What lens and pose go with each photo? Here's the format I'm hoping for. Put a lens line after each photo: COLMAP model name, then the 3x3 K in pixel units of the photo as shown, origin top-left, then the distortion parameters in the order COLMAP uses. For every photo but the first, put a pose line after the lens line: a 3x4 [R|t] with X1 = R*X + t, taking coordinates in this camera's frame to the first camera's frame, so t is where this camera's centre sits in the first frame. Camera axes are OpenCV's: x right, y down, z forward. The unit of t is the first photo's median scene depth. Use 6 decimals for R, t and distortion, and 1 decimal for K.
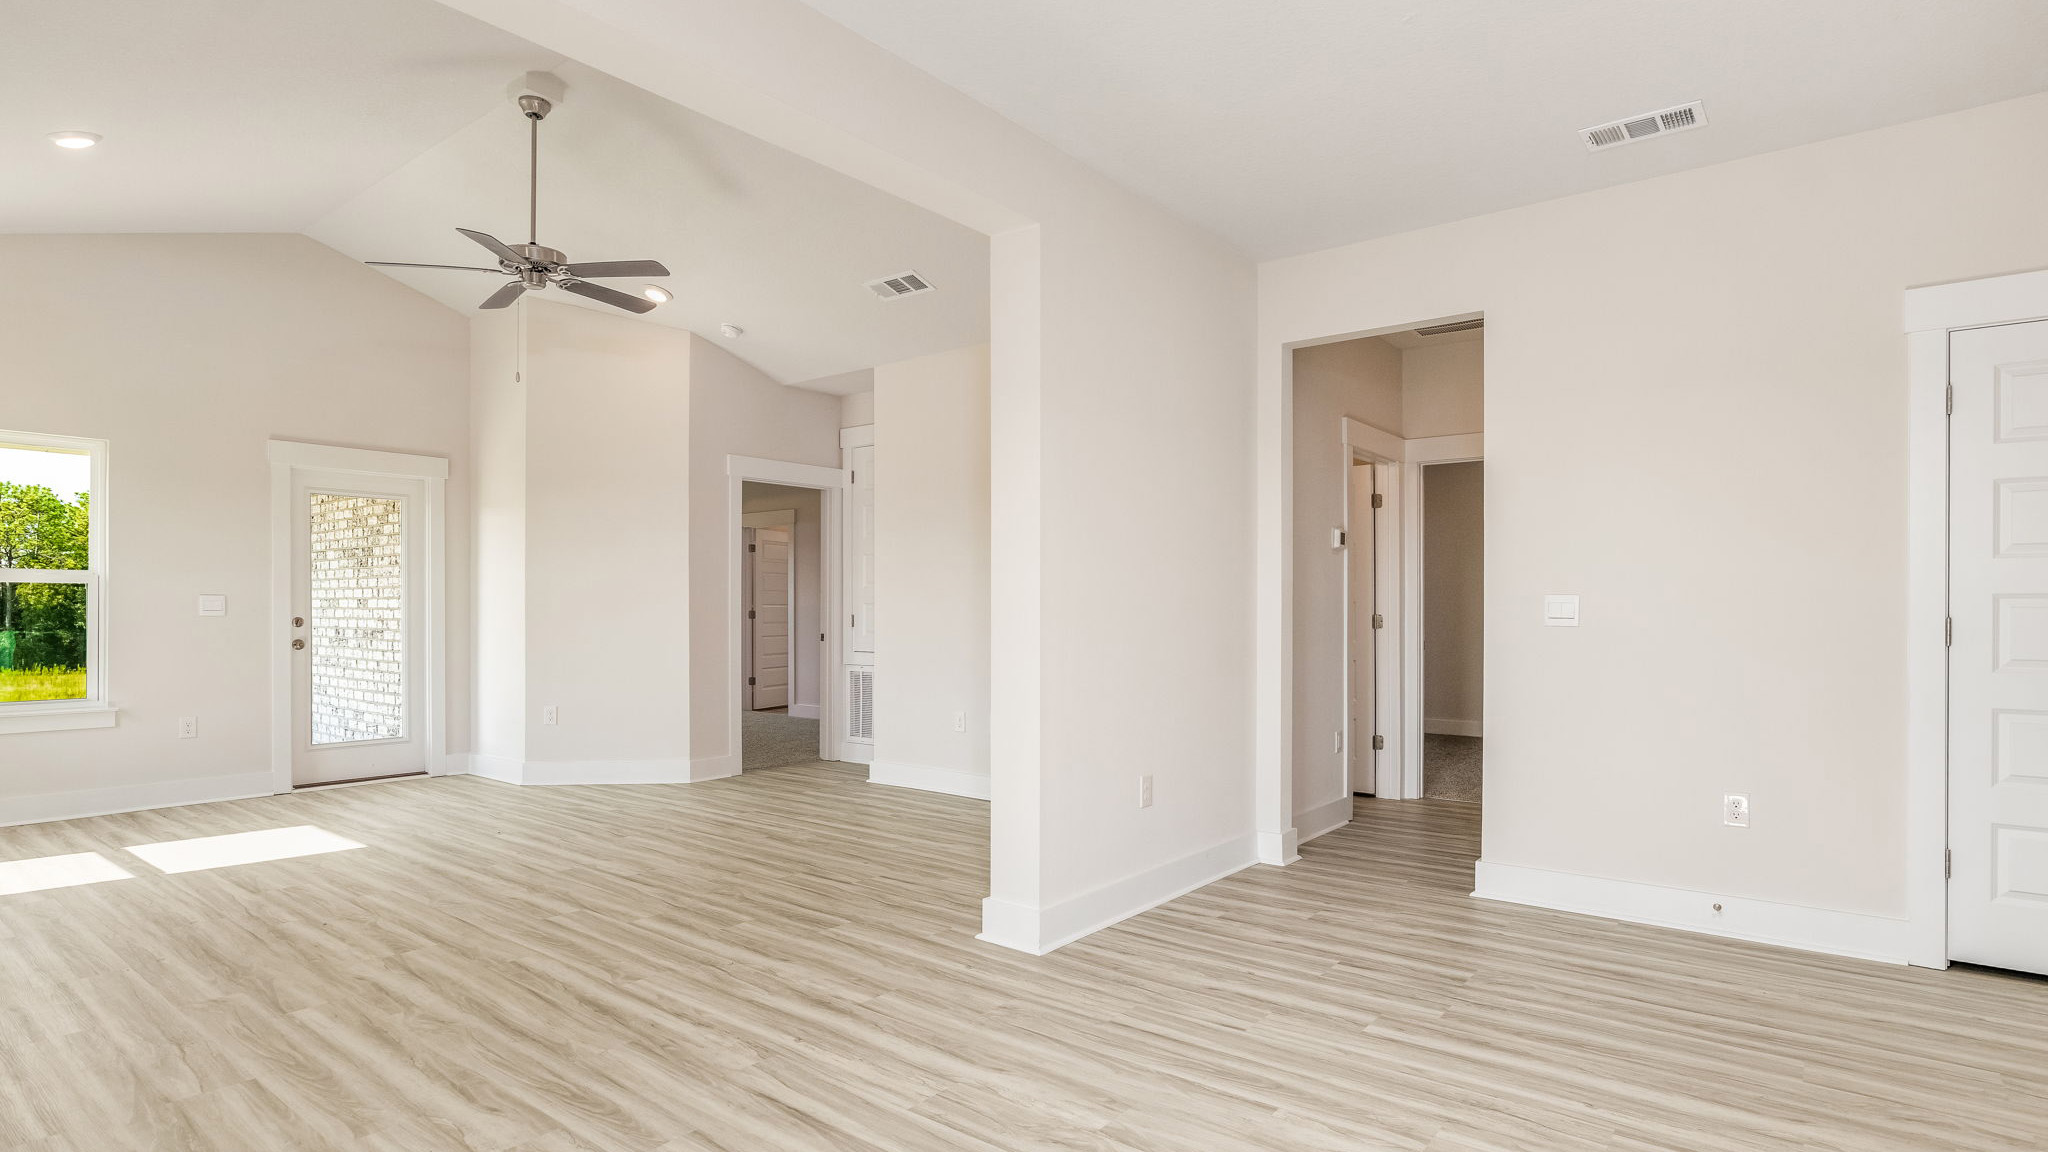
lens RADIAL K [[1062.5, 0, 1020.6], [0, 1062.5, 593.0], [0, 0, 1]] dist [0.000879, 0.001180]
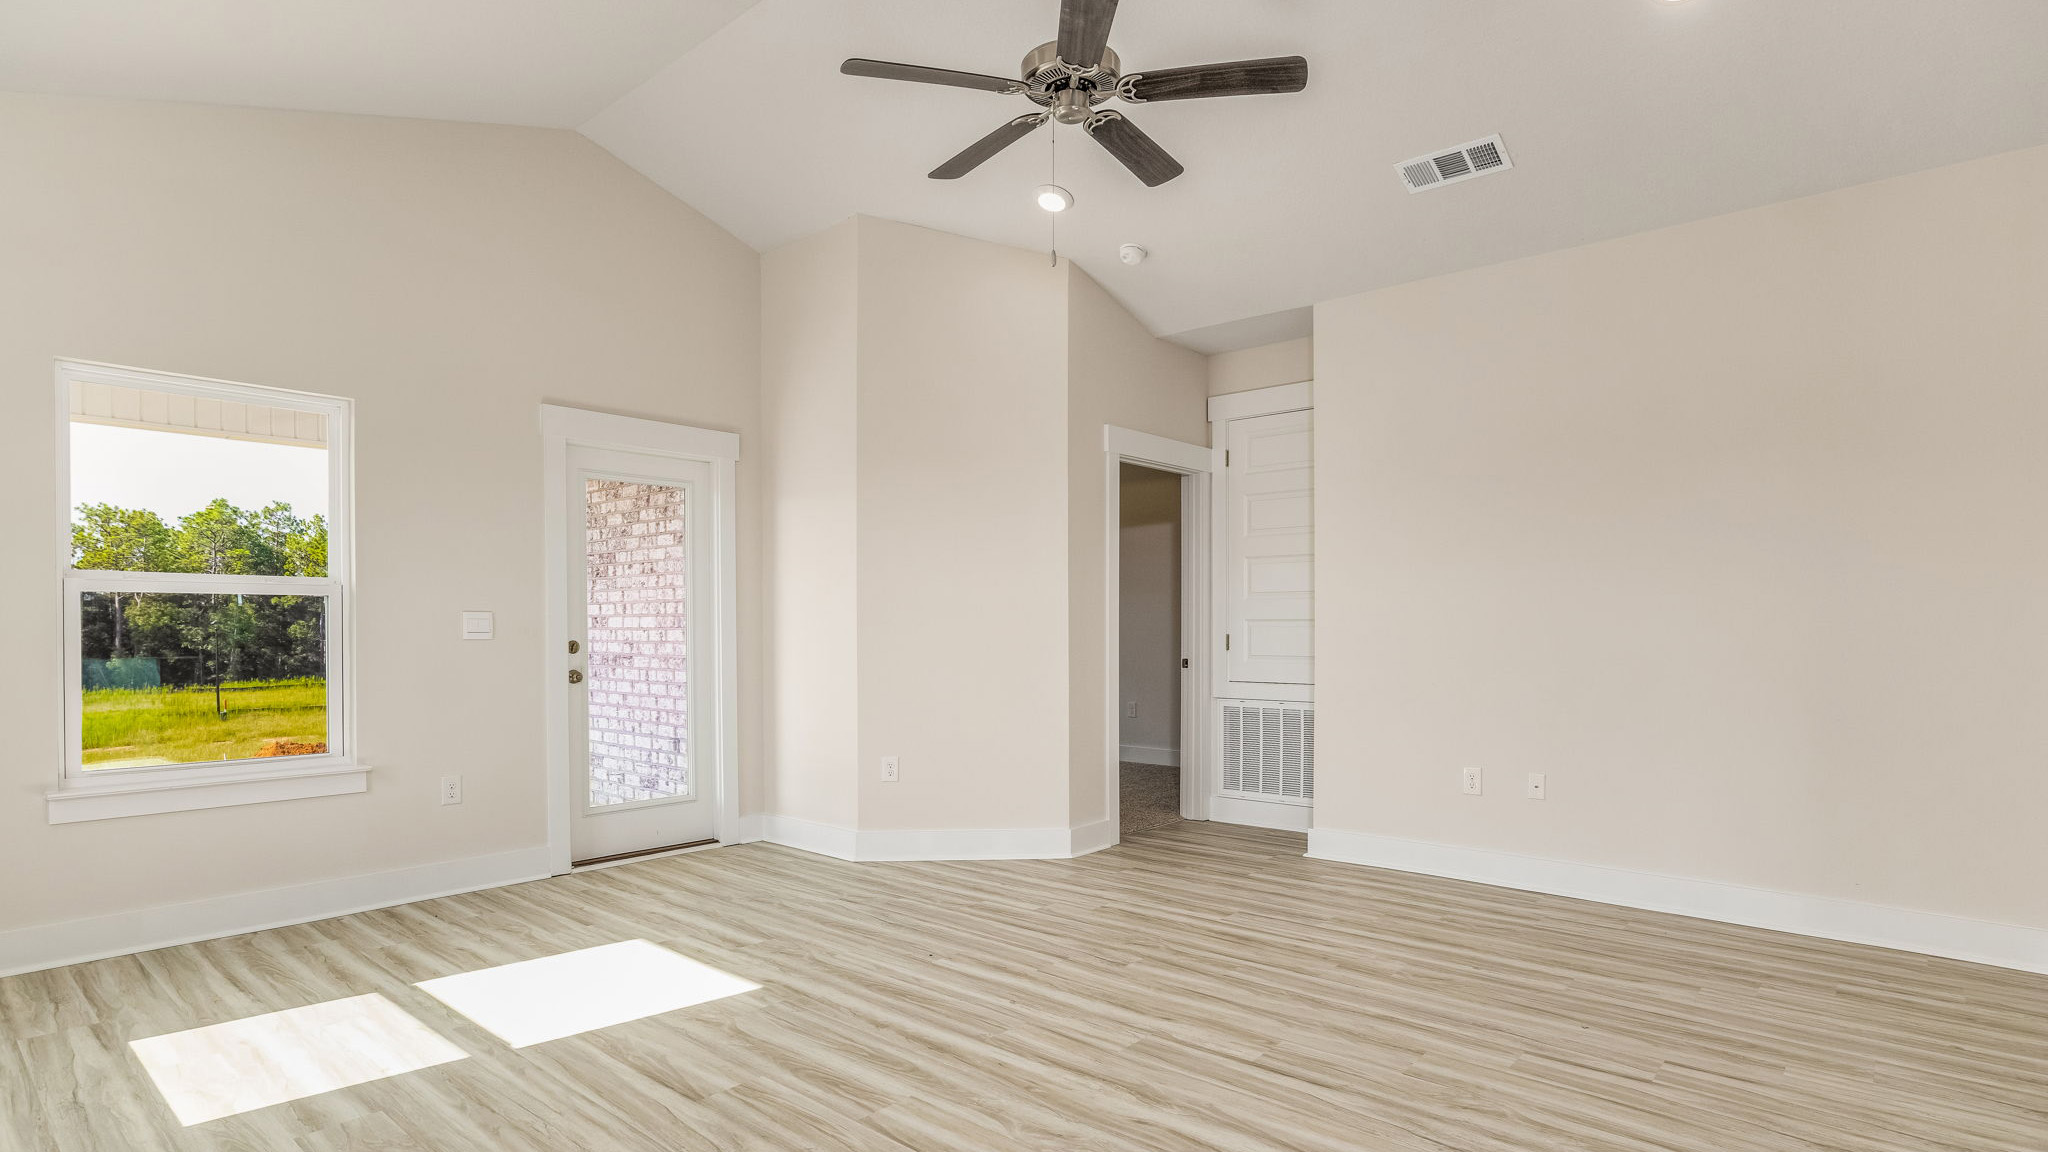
lens RADIAL K [[1047.3, 0, 1032.8], [0, 1047.3, 620.9], [0, 0, 1]] dist [-0.029652, 0.020132]
pose [[0.999435, -0.004246, -0.033345, -0.312804], [0.004583, 0.999939, 0.010033, 0.002667], [0.033300, -0.010180, 0.999394, 0.257803]]
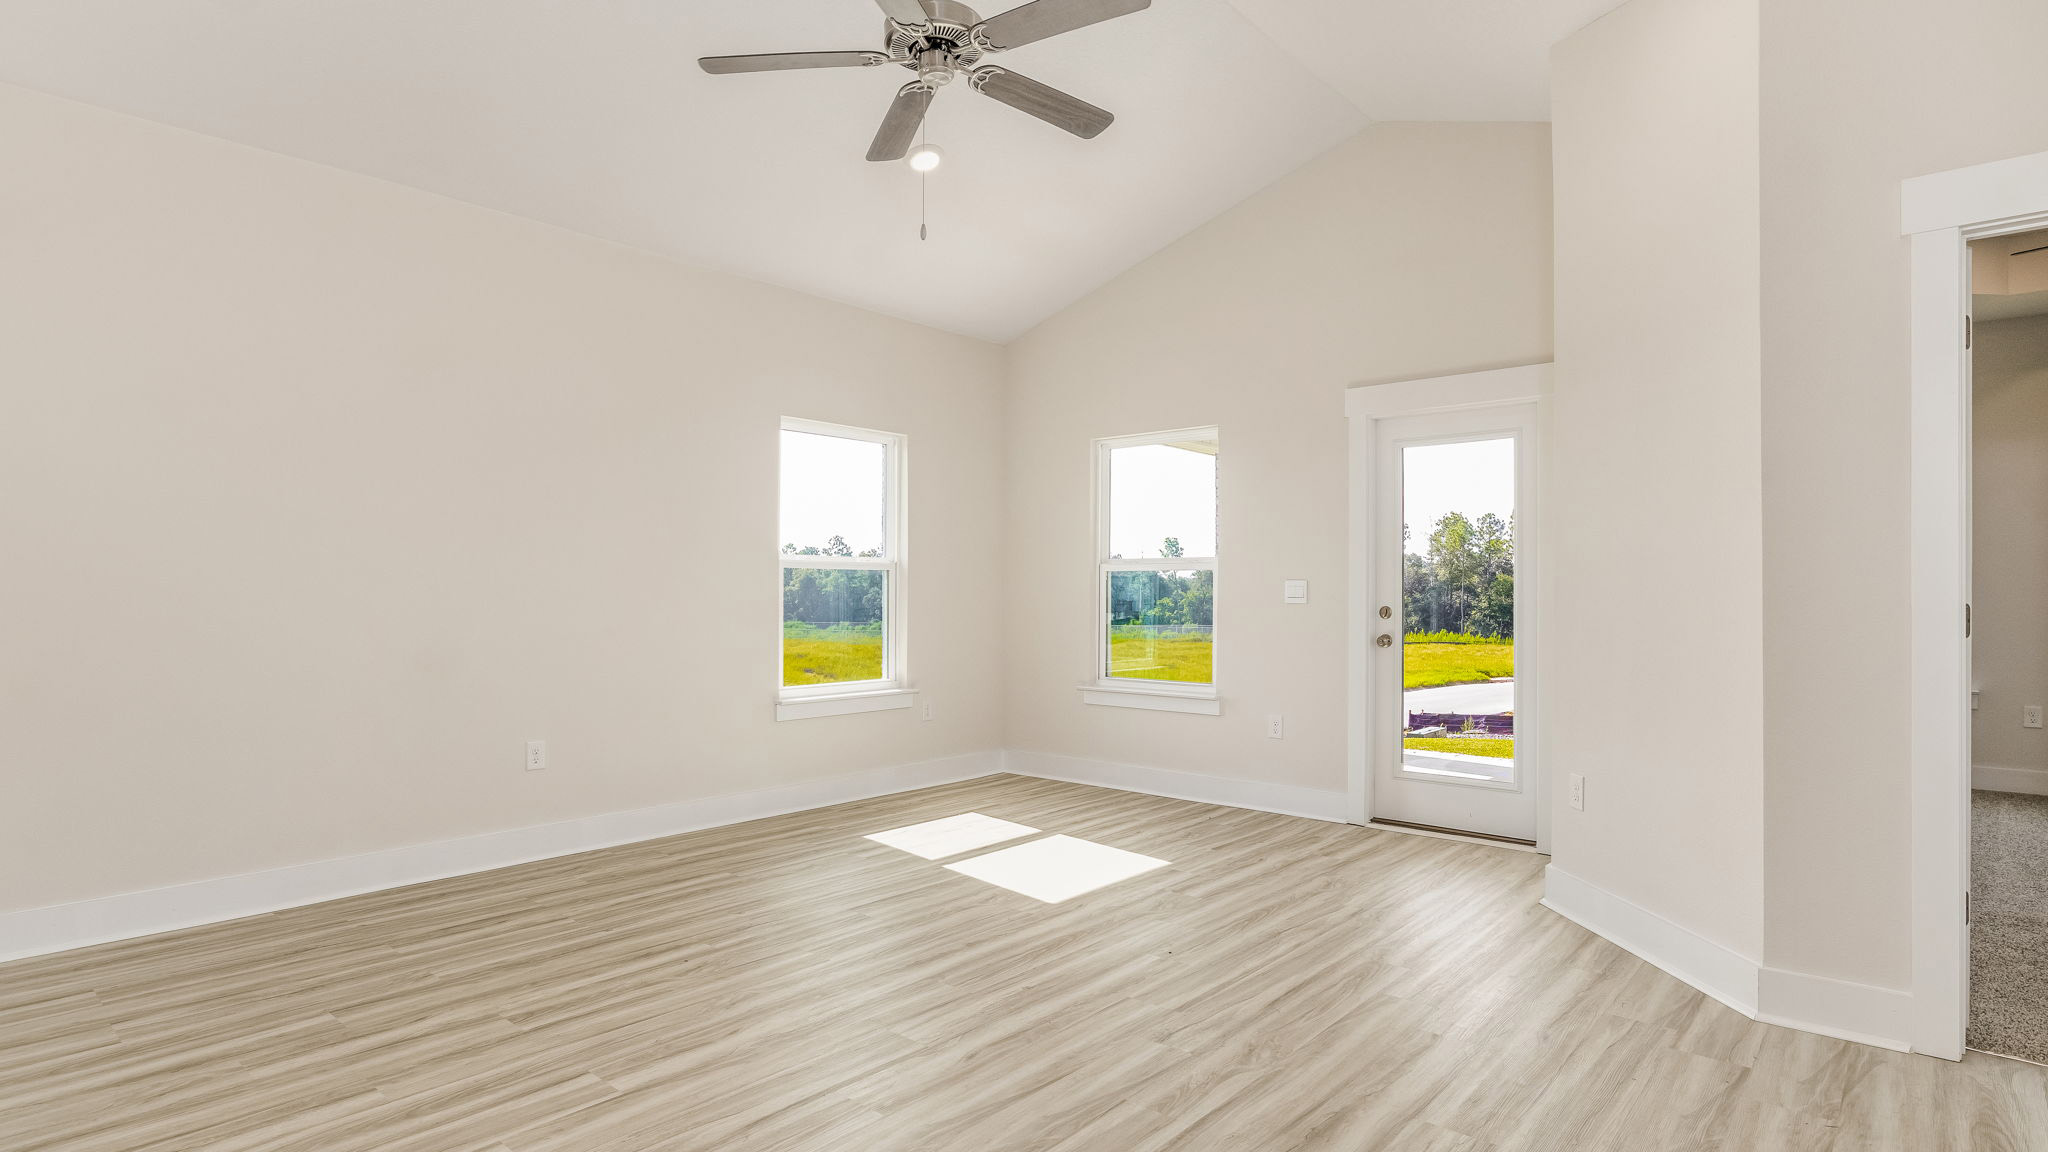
lens RADIAL K [[1062.8, 0, 1058.3], [0, 1062.8, 594.0], [0, 0, 1]] dist [-0.020615, 0.001190]
pose [[-0.020698, 0.000899, -0.999785, 0.105075], [0.008400, 0.999964, 0.000726, 0.010439], [0.999750, -0.008383, -0.020704, 0.739037]]
